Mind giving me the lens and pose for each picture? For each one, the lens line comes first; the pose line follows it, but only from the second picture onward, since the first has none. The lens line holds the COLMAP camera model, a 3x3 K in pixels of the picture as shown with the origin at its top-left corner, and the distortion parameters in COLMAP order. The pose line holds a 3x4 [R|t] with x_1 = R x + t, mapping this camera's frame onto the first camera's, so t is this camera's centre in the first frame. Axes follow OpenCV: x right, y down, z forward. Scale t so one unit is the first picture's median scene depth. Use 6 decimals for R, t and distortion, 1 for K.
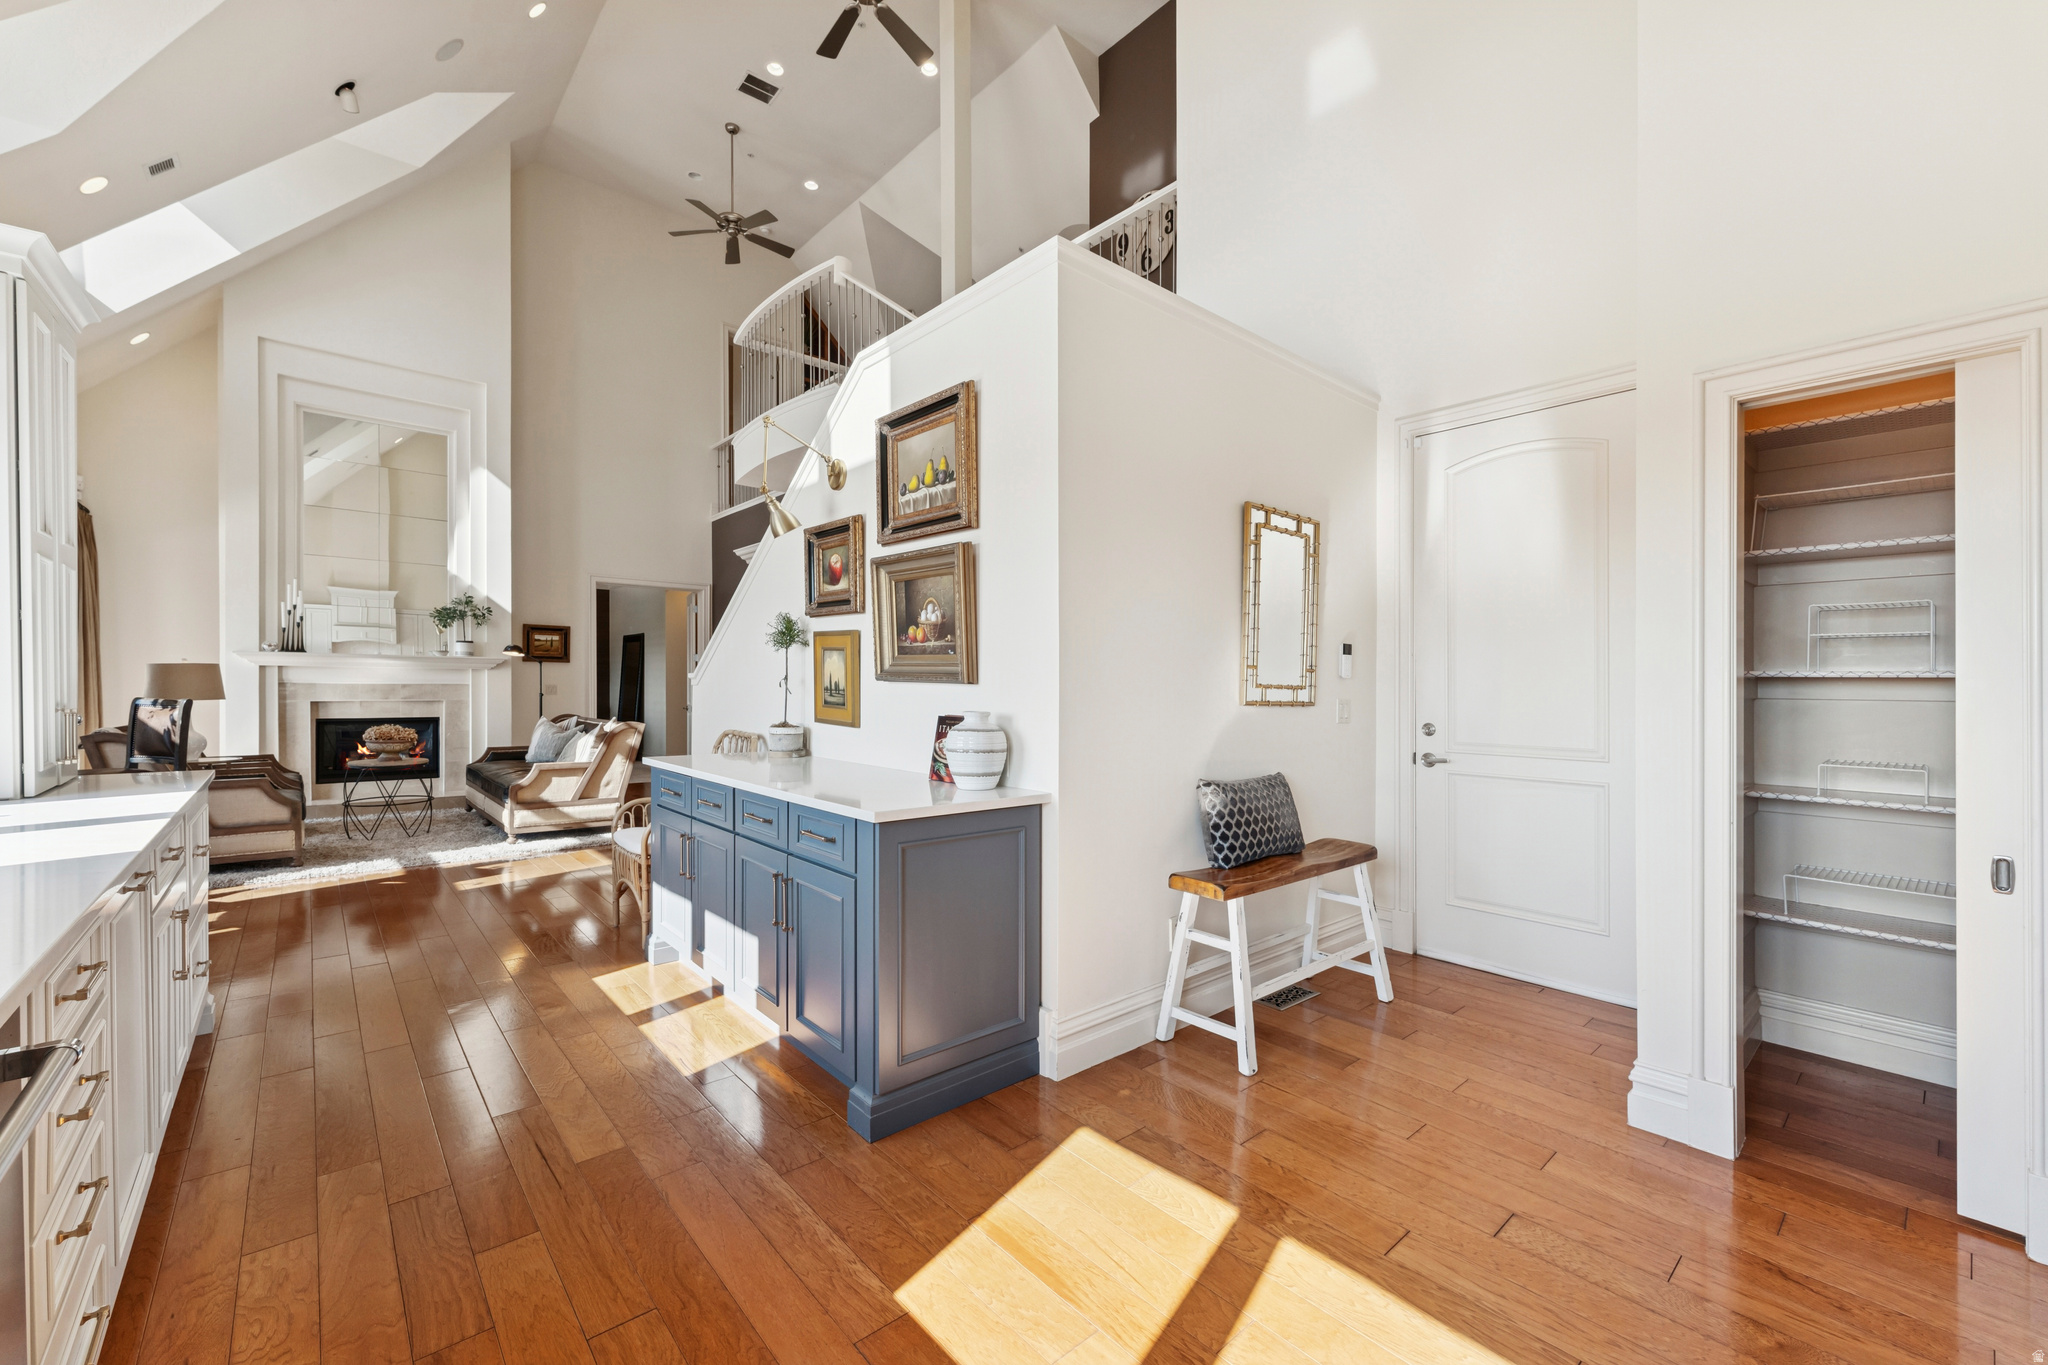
lens RADIAL K [[827.6, 0, 1032.6], [0, 827.6, 696.0], [0, 0, 1]] dist [0.004265, -0.001595]
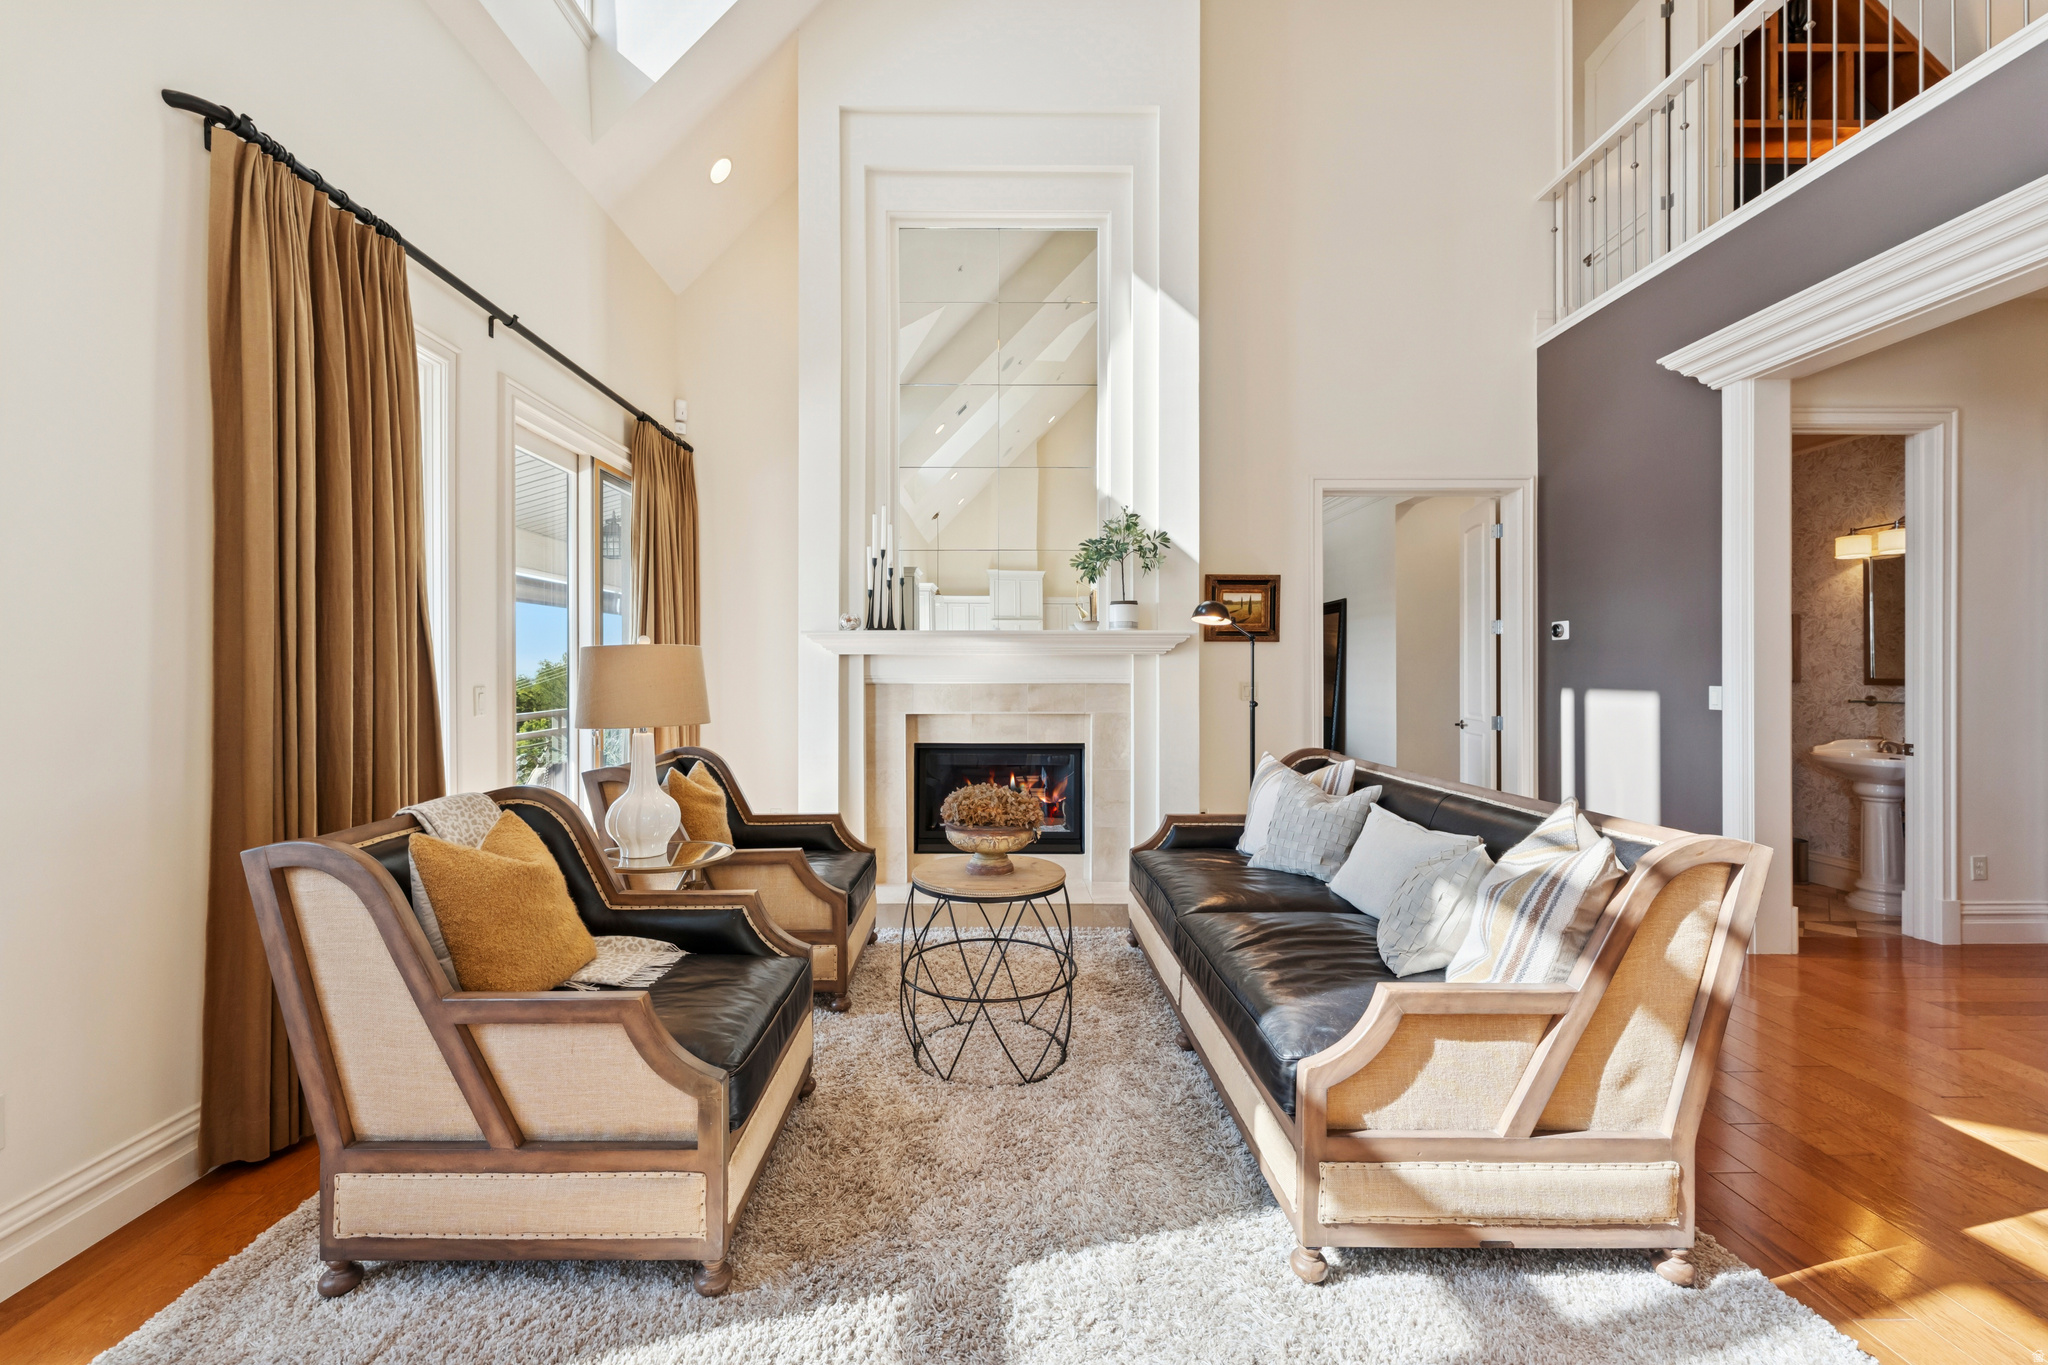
lens RADIAL K [[827.6, 0, 1002.5], [0, 827.6, 659.3], [0, 0, 1]] dist [0.004265, -0.001595]
pose [[0.755804, -0.018495, -0.654537, -0.413849], [-0.003667, 0.999466, -0.032476, -0.012886], [0.654788, 0.026945, 0.755332, 0.572793]]
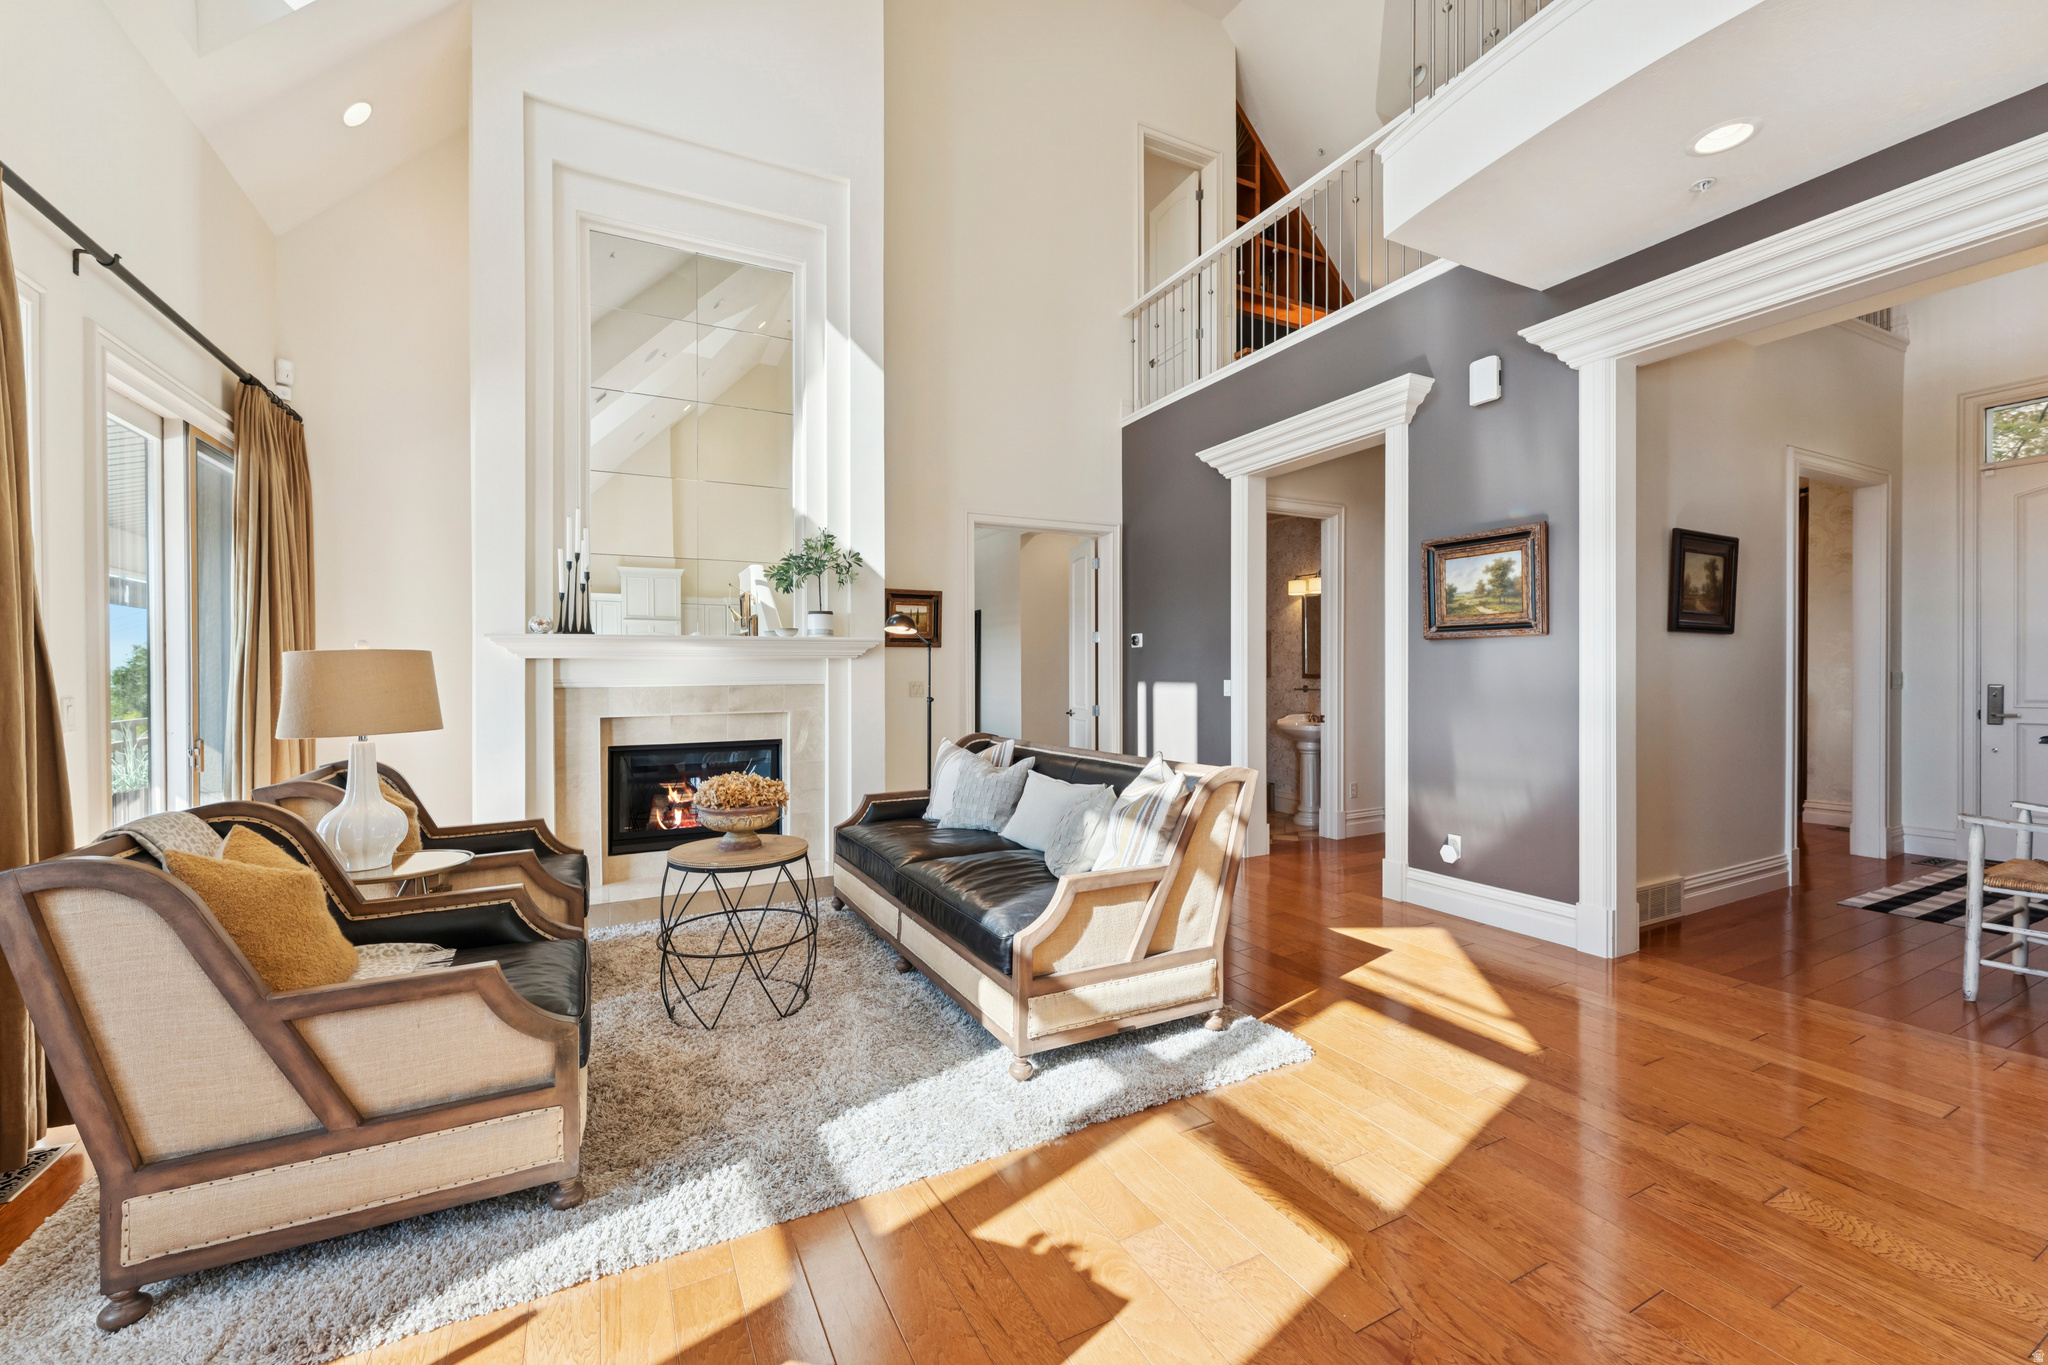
lens RADIAL K [[827.6, 0, 1020.5], [0, 827.6, 666.3], [0, 0, 1]] dist [0.004265, -0.001595]
pose [[0.970567, -0.018648, -0.240109, -0.418127], [0.013192, 0.999617, -0.024311, -0.011206], [0.240471, 0.020428, 0.970441, 0.476195]]
